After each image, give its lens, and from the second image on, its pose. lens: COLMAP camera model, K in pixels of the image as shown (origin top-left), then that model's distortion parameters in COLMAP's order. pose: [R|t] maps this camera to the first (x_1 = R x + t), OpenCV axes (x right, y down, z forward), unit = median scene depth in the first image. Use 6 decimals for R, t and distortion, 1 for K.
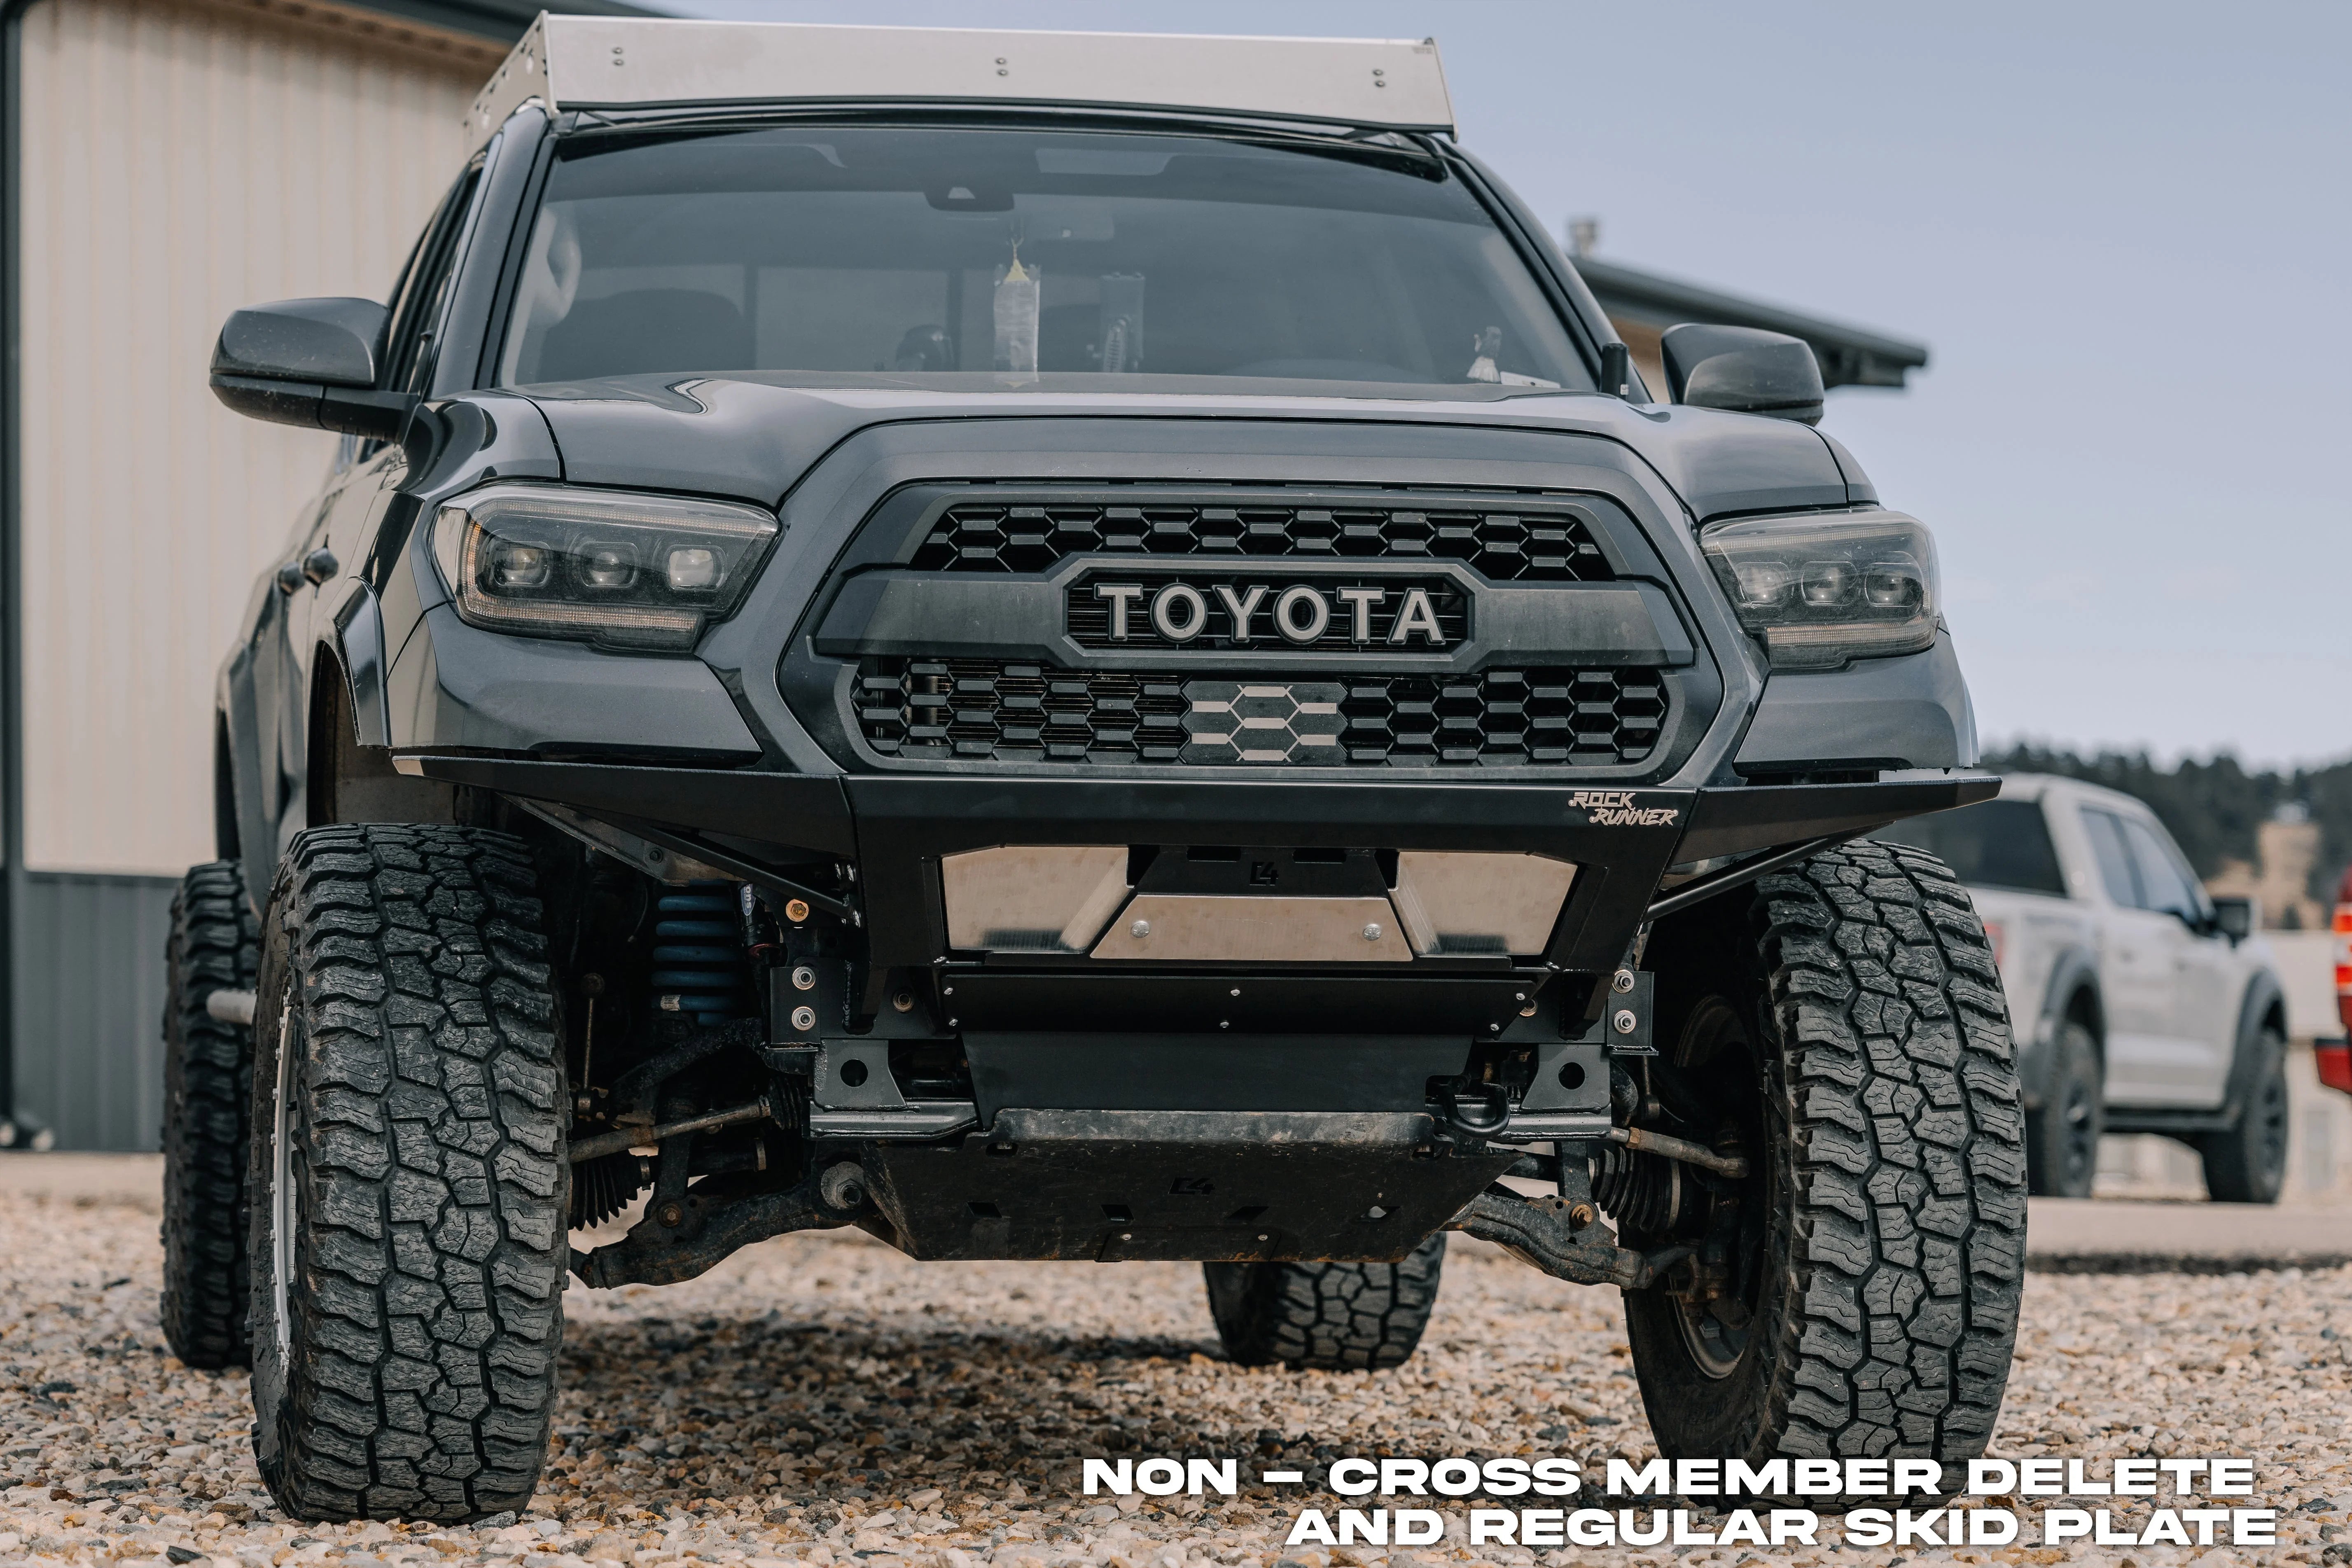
lens RADIAL K [[6356.5, 0, 1184.6], [0, 6356.5, 791.5], [0, 0, 1]] dist [0.174990, 0.000000]
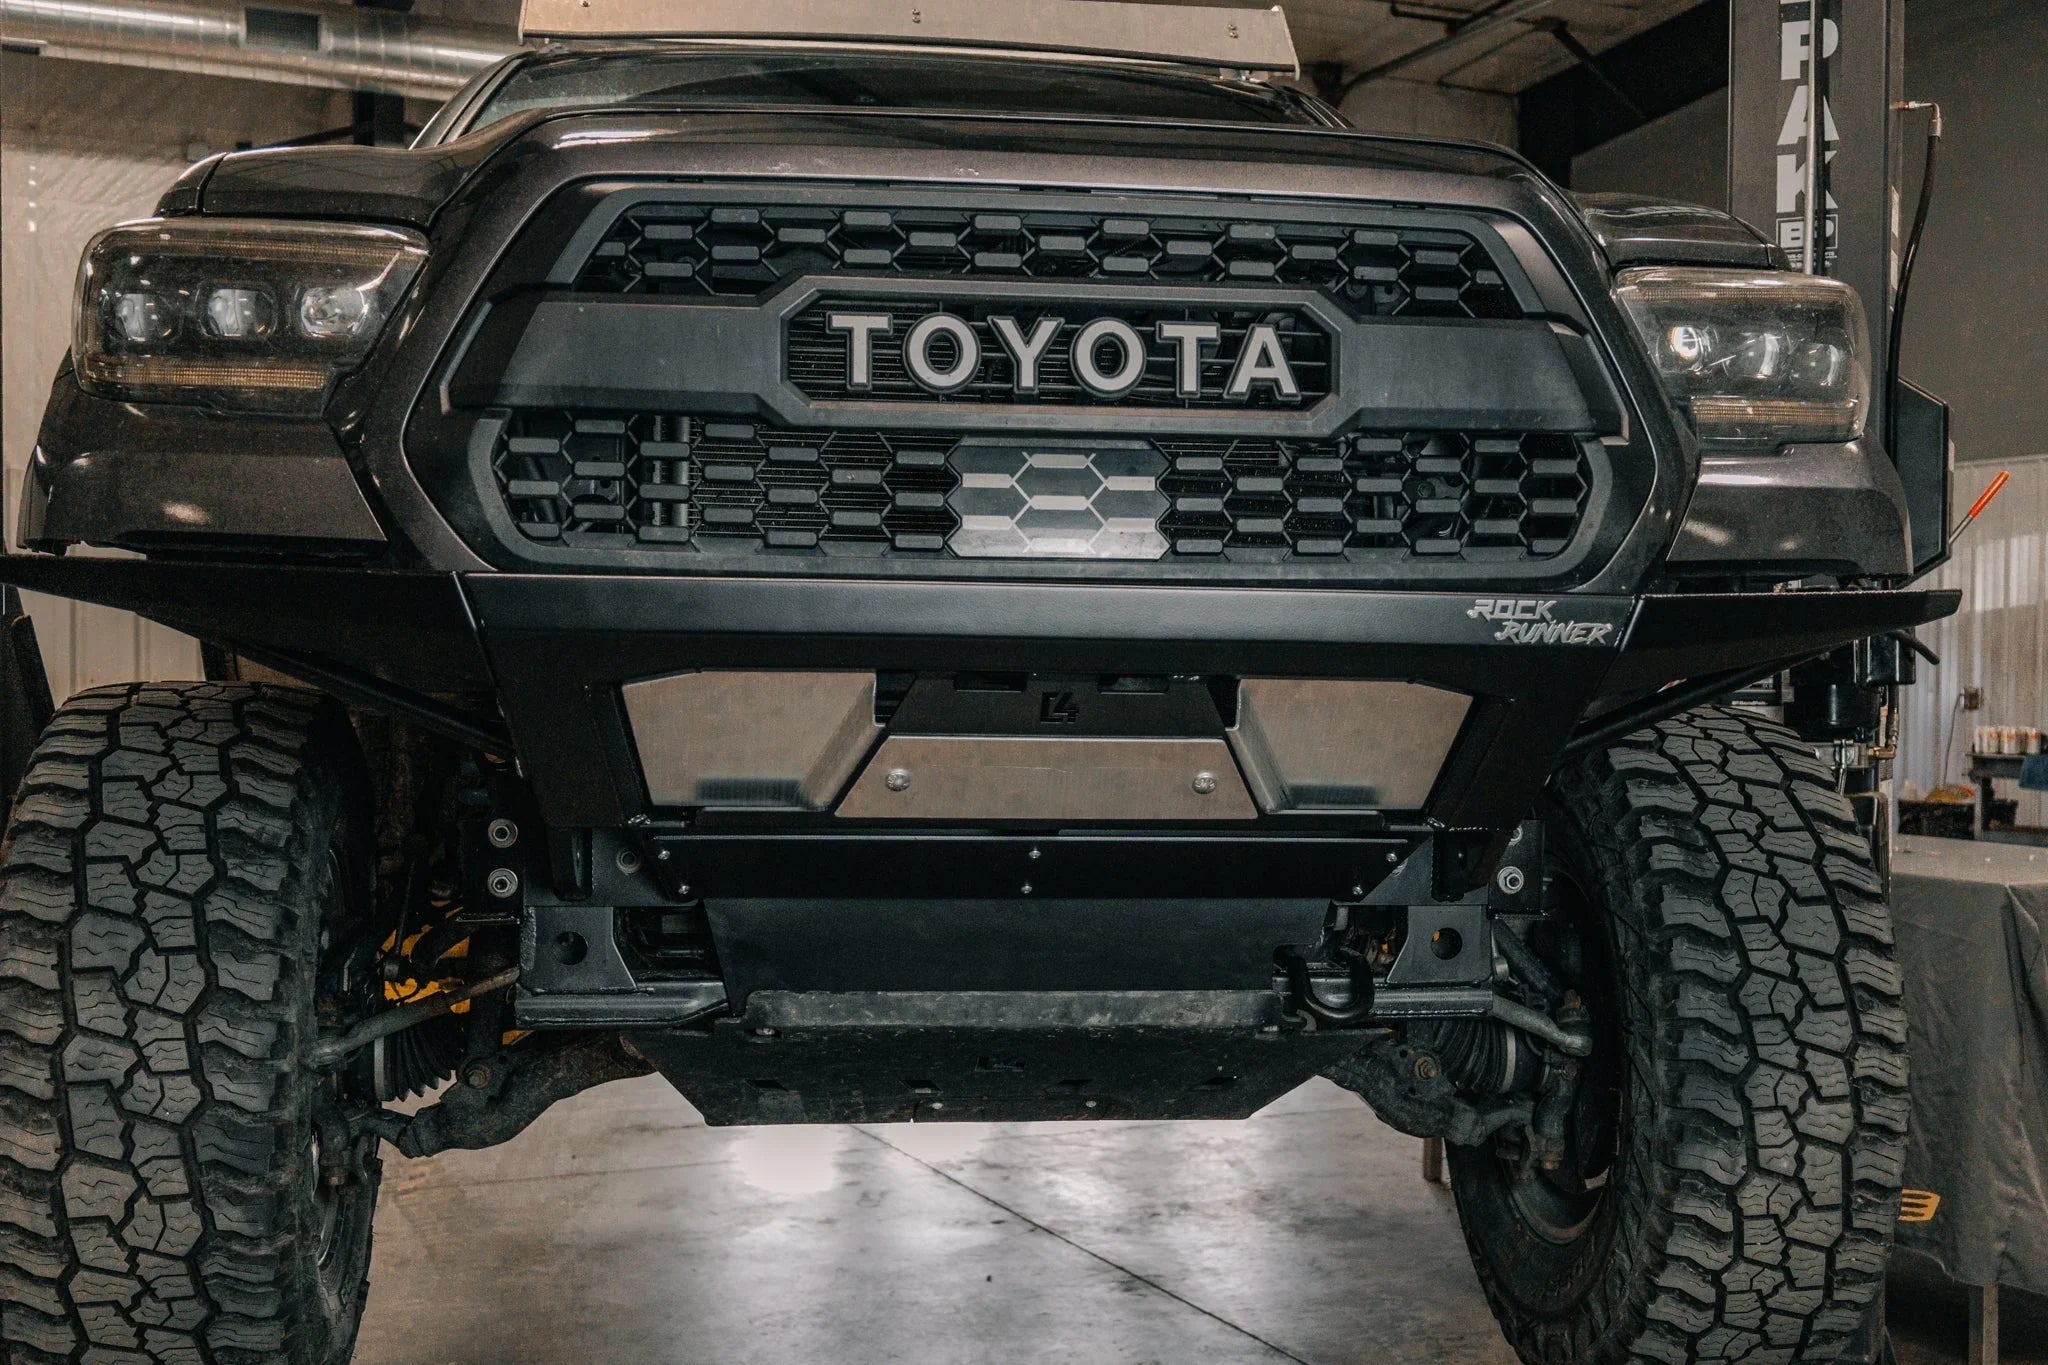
lens RADIAL K [[5534.6, 0, 1025.7], [0, 5534.6, 670.9], [0, 0, 1]] dist [0.174990, 0.000000]
pose [[0.999952, 0.001410, 0.009707, 0.002559], [-0.001390, 0.999997, -0.002012, 0.009927], [-0.009710, 0.001998, 0.999951, 0.354116]]
